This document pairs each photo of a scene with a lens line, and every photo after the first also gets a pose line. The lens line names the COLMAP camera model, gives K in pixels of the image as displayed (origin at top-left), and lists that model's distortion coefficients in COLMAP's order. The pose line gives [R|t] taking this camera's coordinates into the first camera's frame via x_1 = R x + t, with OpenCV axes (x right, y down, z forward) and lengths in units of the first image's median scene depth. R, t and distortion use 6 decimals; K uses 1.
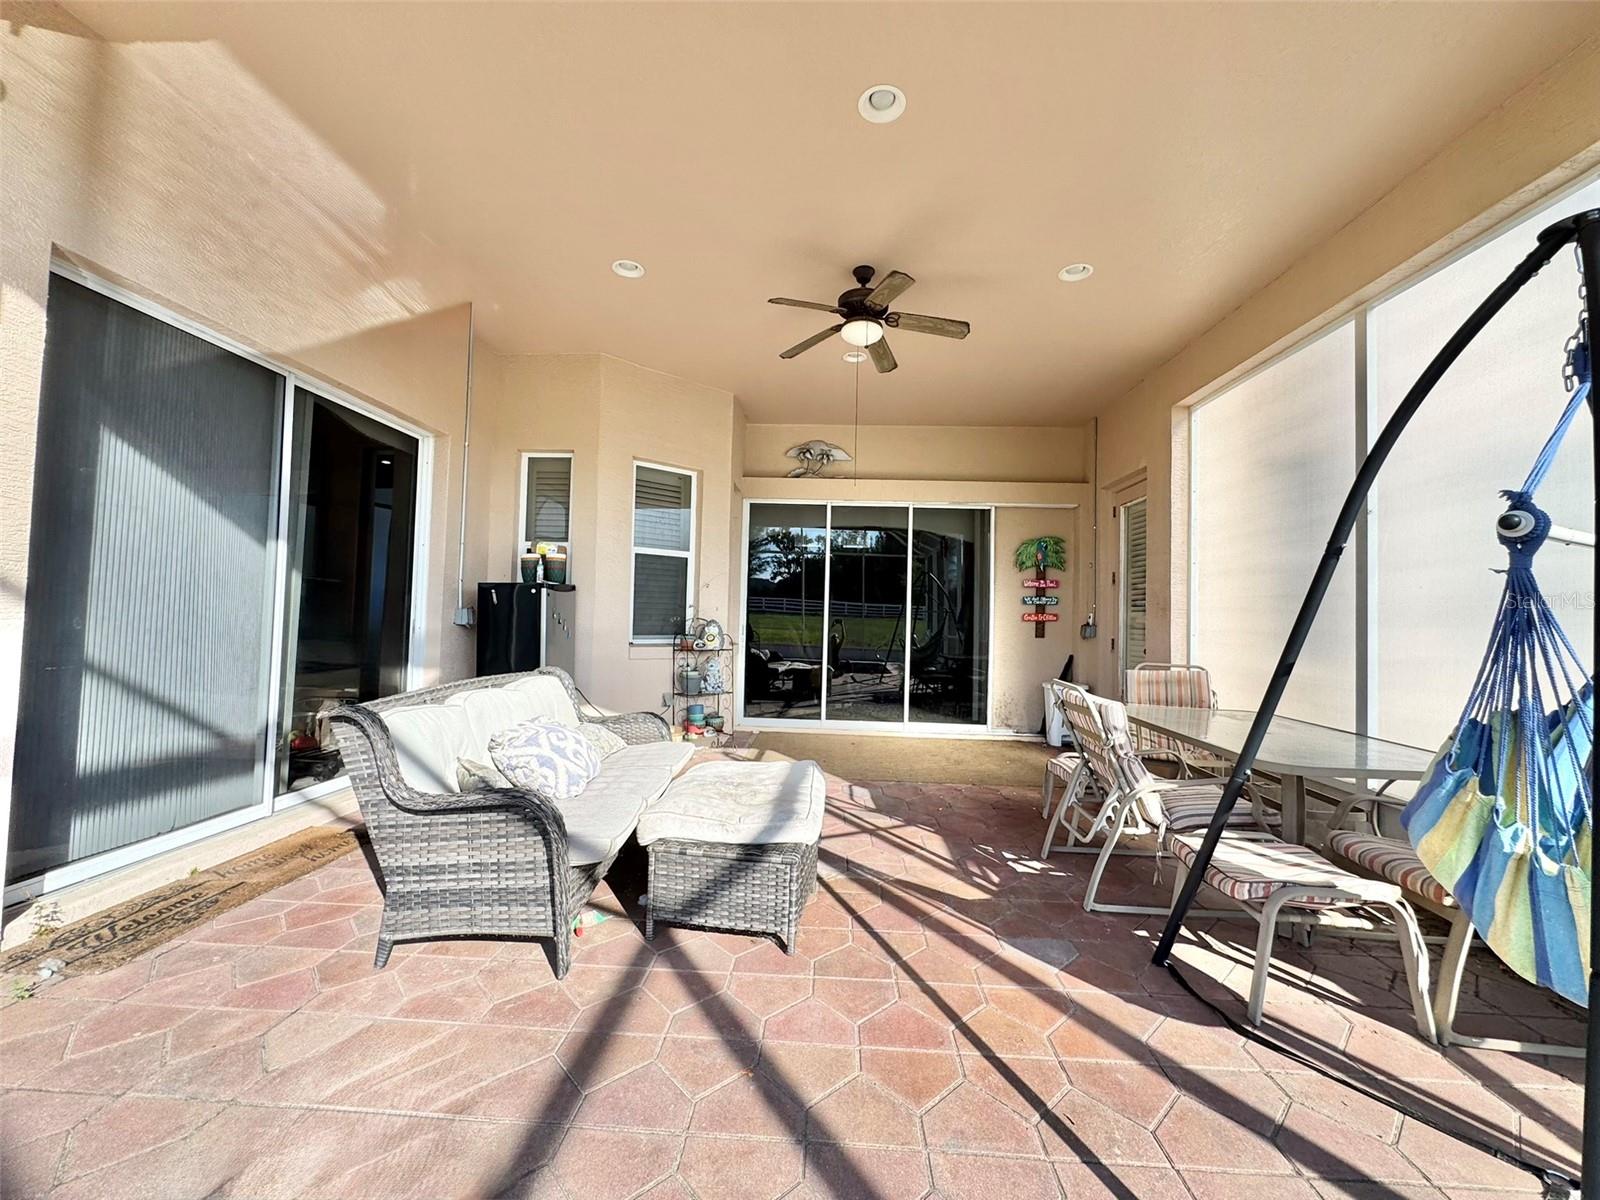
lens RADIAL K [[640.4, 0, 801.2], [0, 640.4, 597.1], [0, 0, 1]] dist [-0.002196, 0.000427]
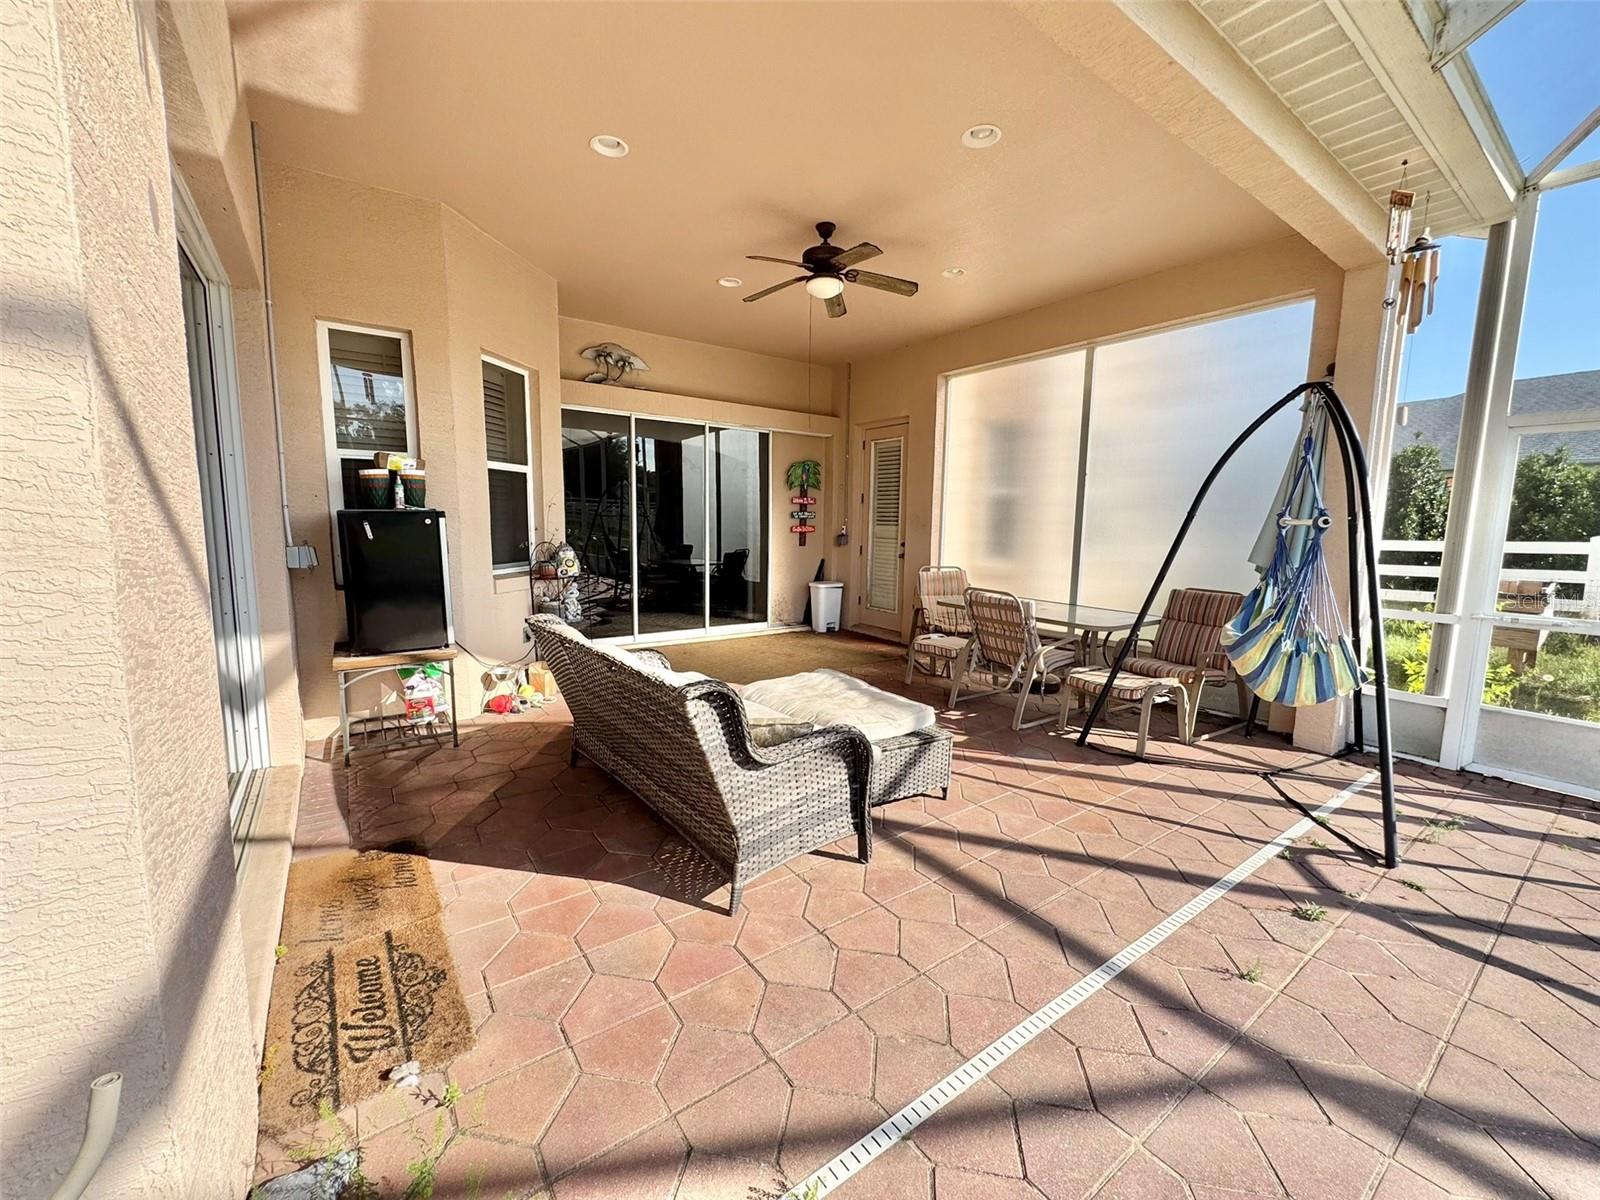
lens RADIAL K [[640.4, 0, 801.2], [0, 640.4, 597.1], [0, 0, 1]] dist [-0.002196, 0.000427]
pose [[0.782241, -0.087364, 0.616819, -0.462502], [-0.017790, 0.986582, 0.162297, -0.044773], [-0.622721, -0.137929, 0.770191, 0.071893]]
